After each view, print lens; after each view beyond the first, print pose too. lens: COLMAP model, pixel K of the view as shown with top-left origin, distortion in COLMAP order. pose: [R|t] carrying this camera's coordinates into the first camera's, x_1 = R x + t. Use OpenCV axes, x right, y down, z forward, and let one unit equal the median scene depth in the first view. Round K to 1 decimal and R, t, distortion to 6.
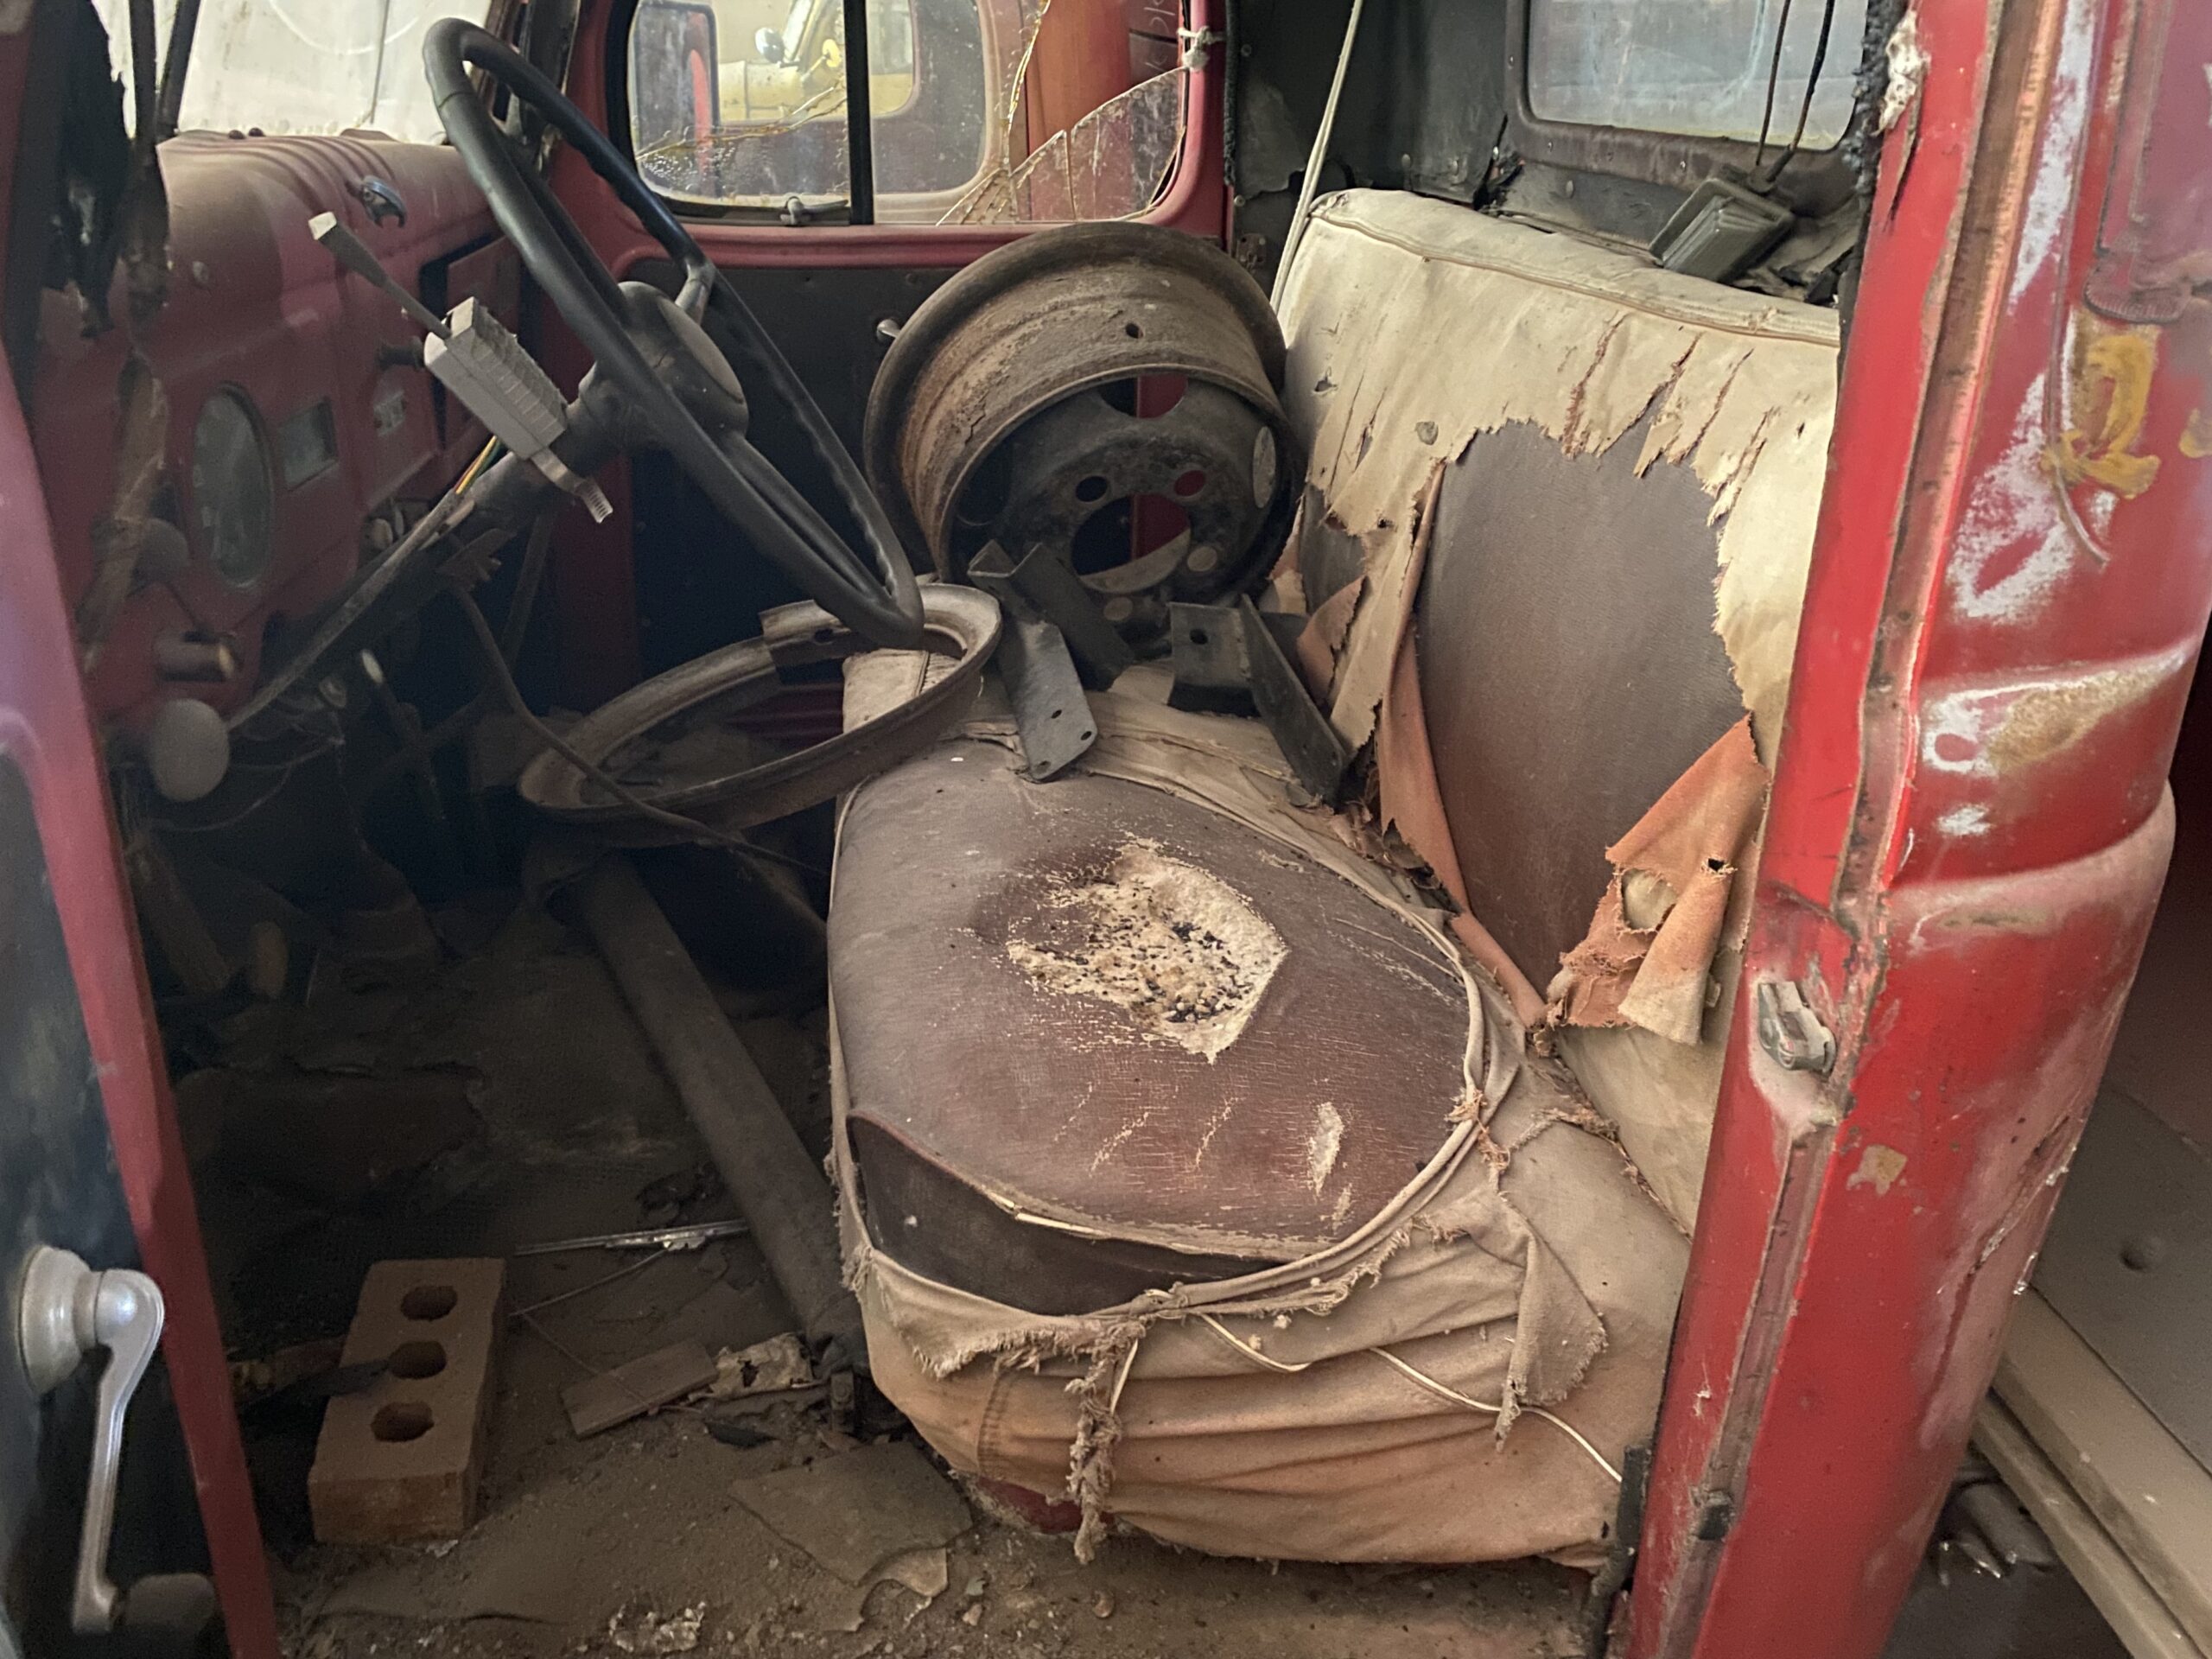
lens RADIAL K [[1670.0, 0, 1120.3], [0, 1670.0, 829.1], [0, 0, 1]] dist [0.037384, -0.044045]
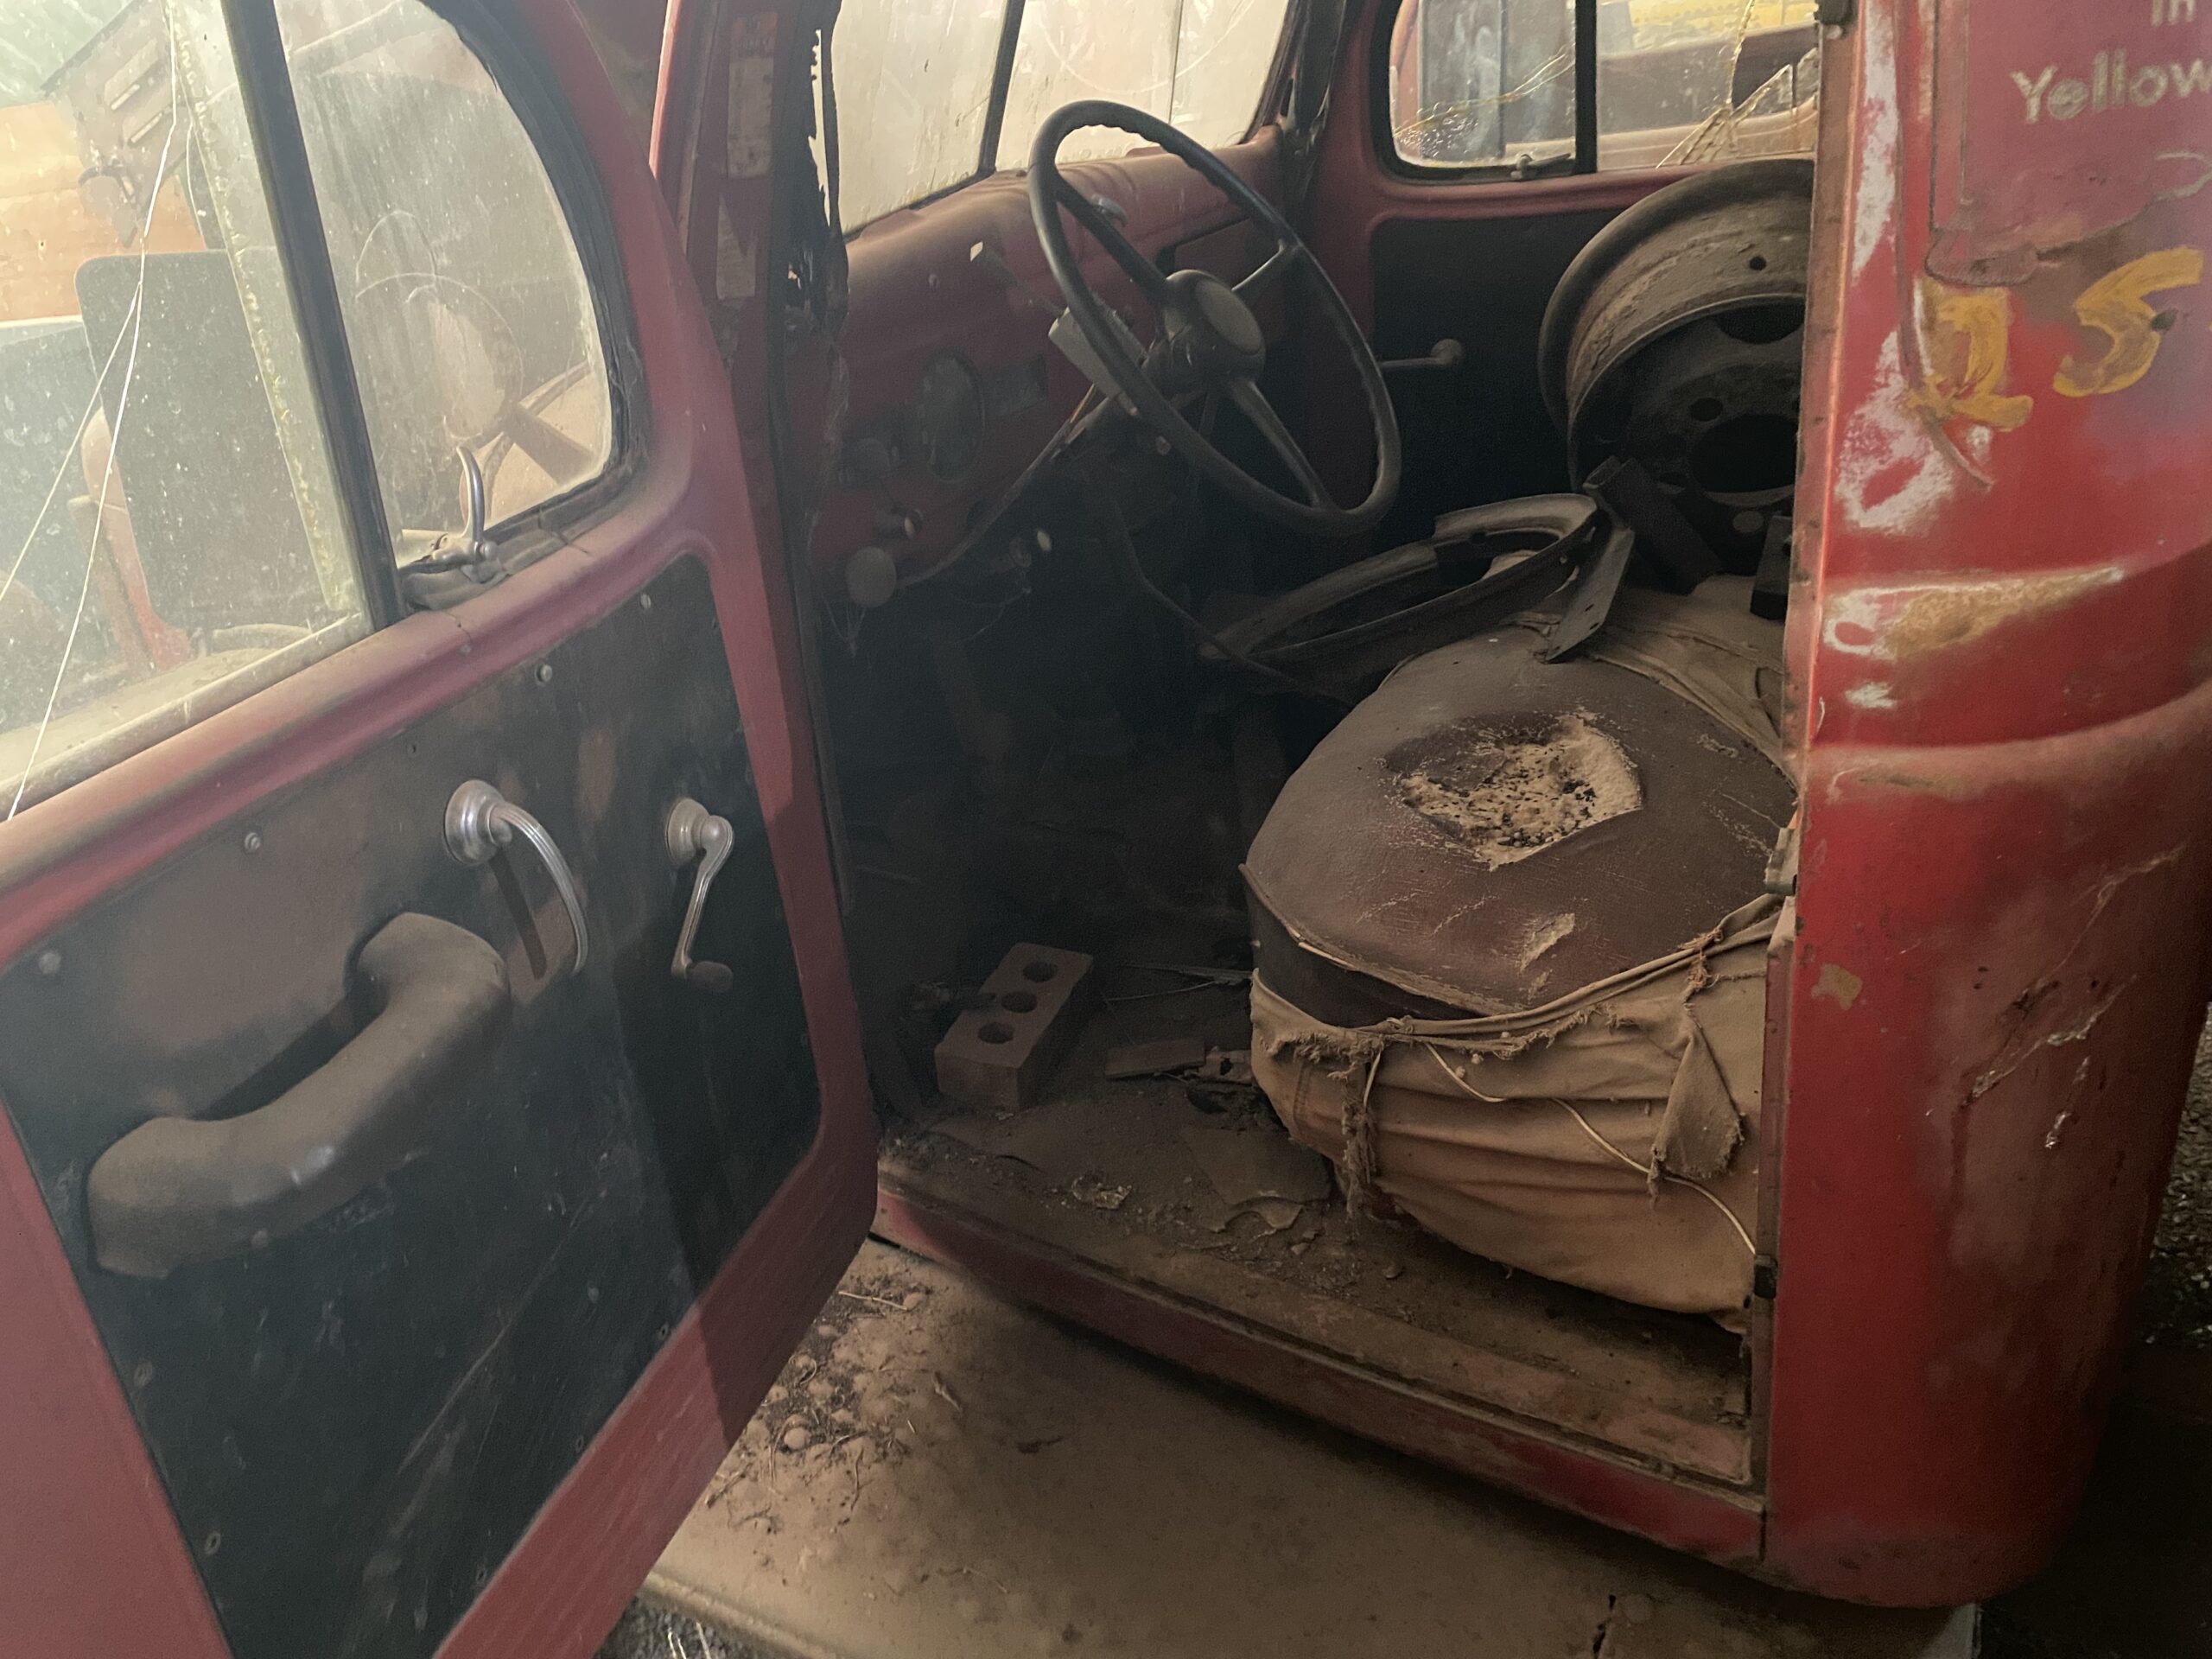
lens RADIAL K [[1670.0, 0, 1105.6], [0, 1670.0, 834.7], [0, 0, 1]] dist [0.037384, -0.044045]
pose [[0.826103, 0.136121, -0.546831, 0.543691], [-0.107739, 0.990638, 0.083835, 0.039852], [0.553123, -0.010341, 0.833035, -0.251649]]
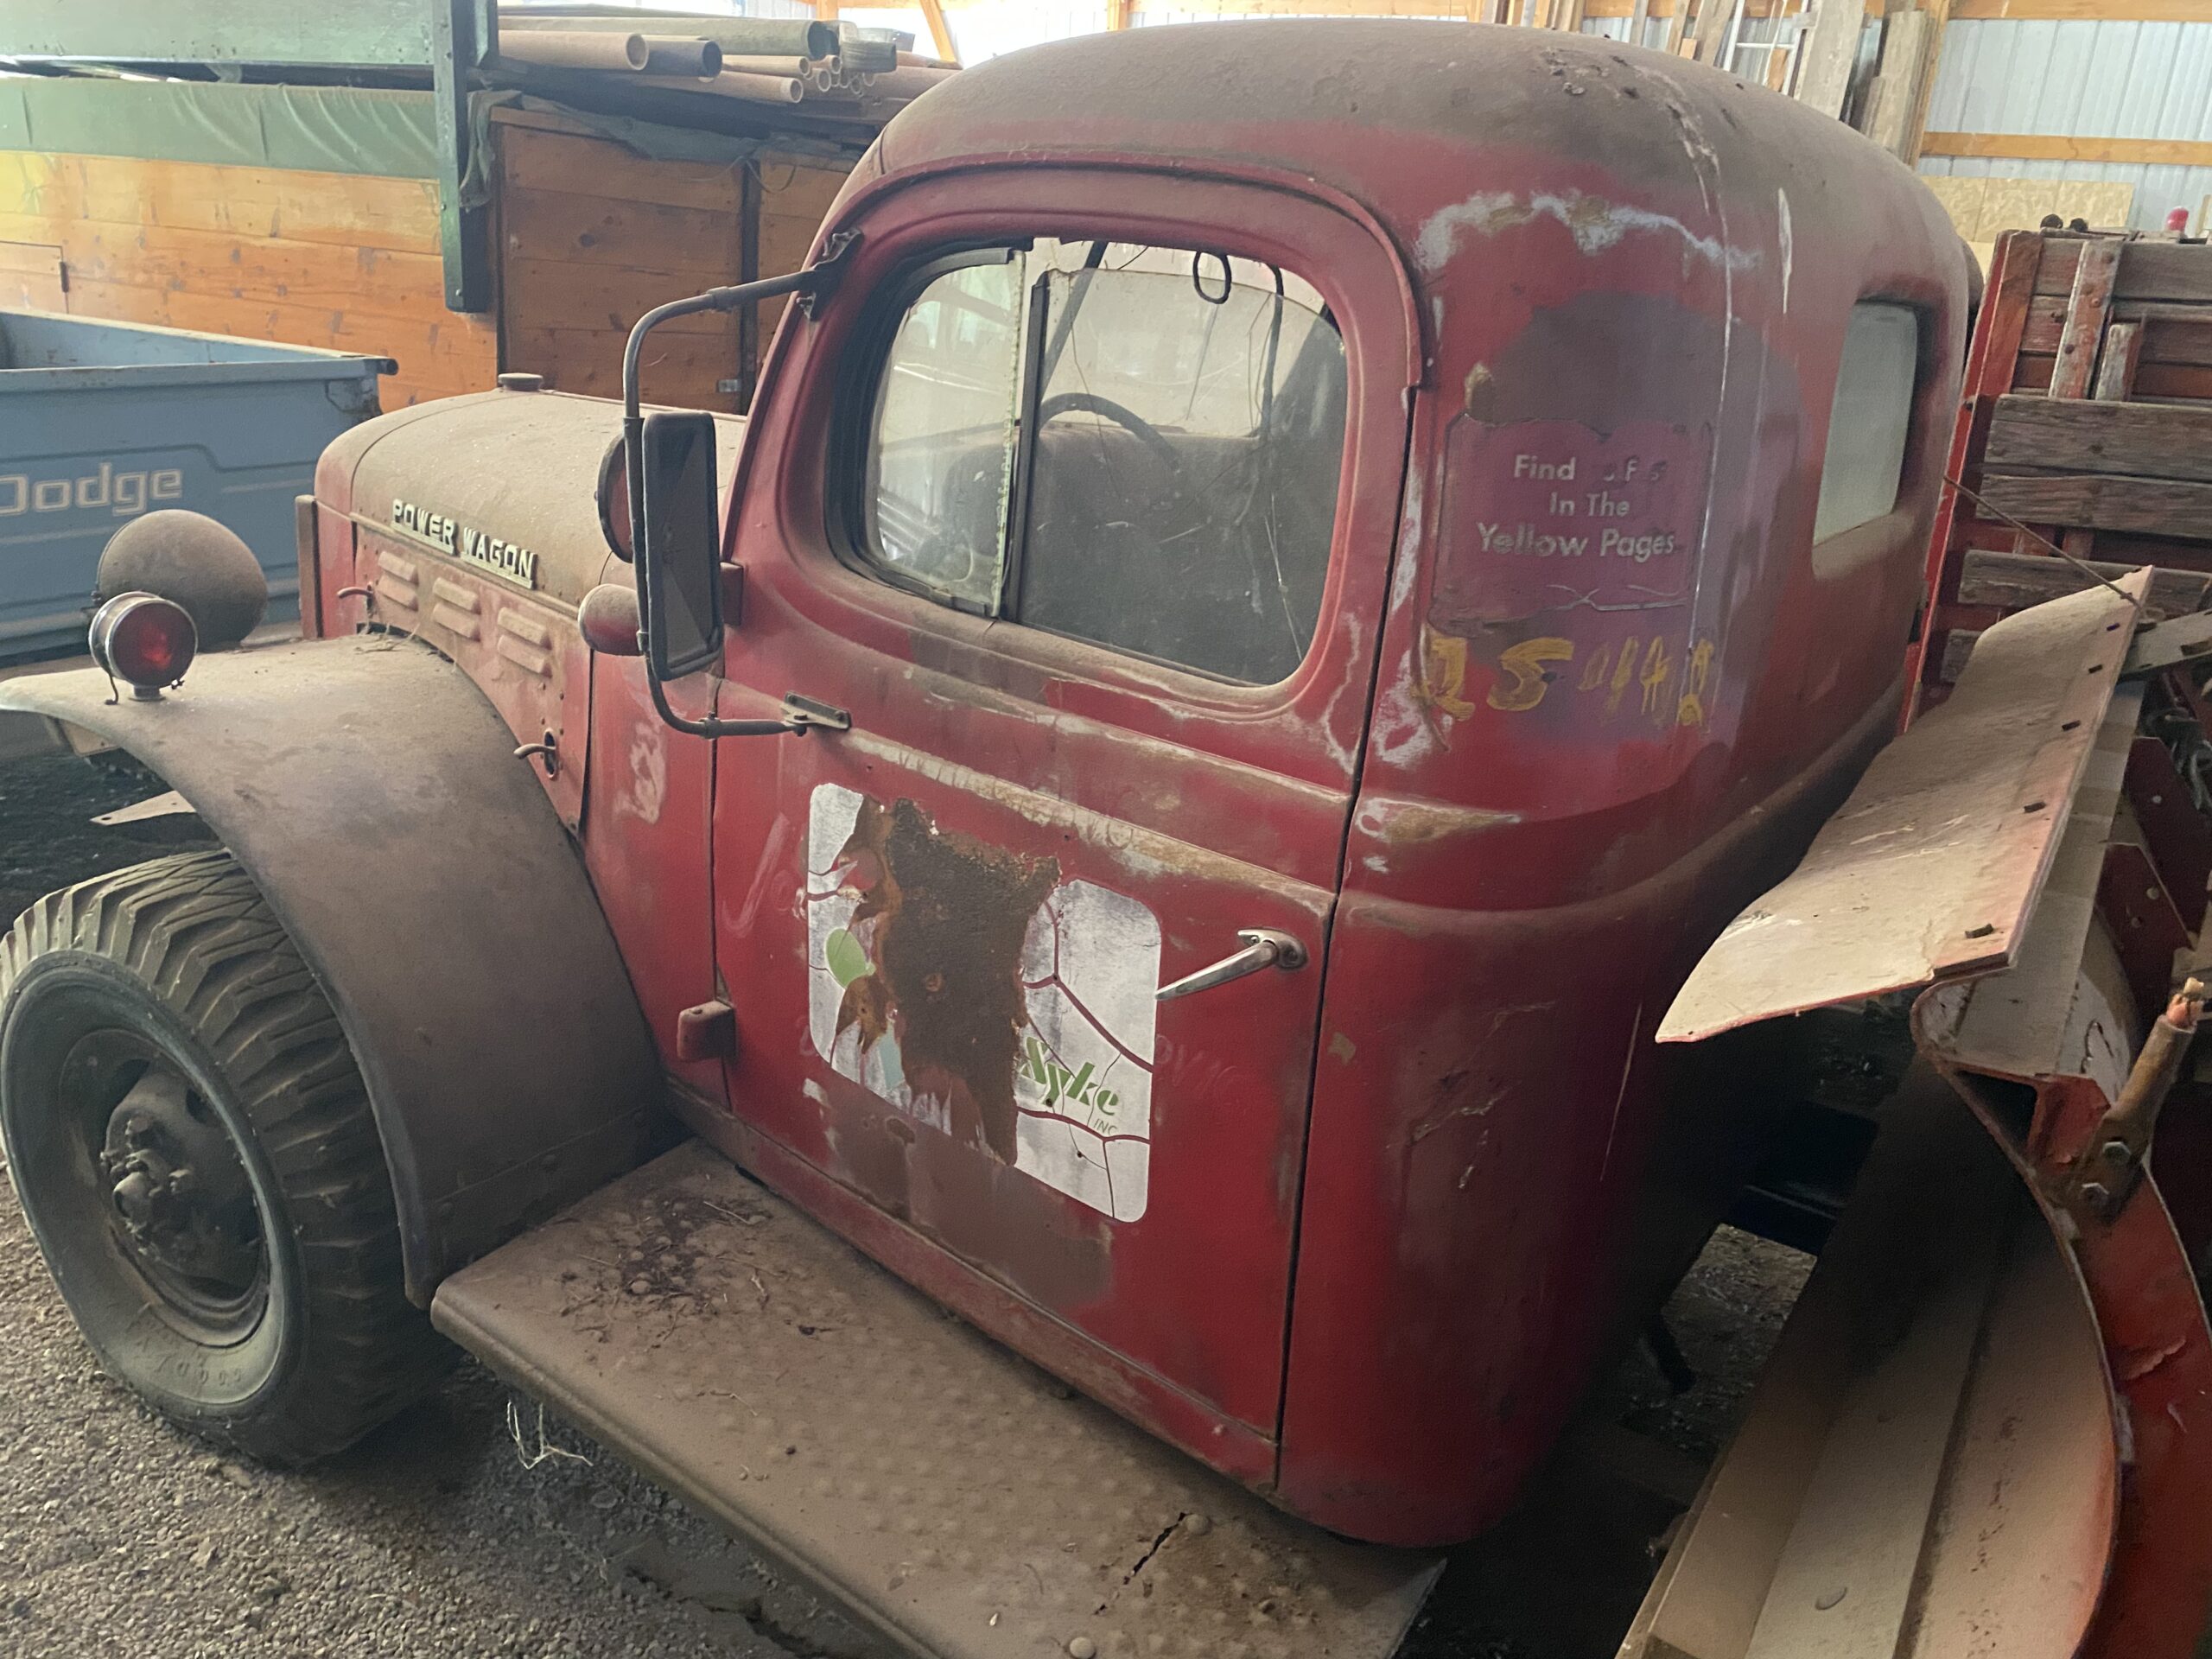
lens RADIAL K [[1670.0, 0, 1114.9], [0, 1670.0, 828.8], [0, 0, 1]] dist [0.037384, -0.044045]
pose [[0.763377, 0.253376, -0.594185, 1.077799], [-0.332451, 0.942787, -0.025085, 0.082480], [0.553834, 0.216687, 0.803937, -0.588870]]
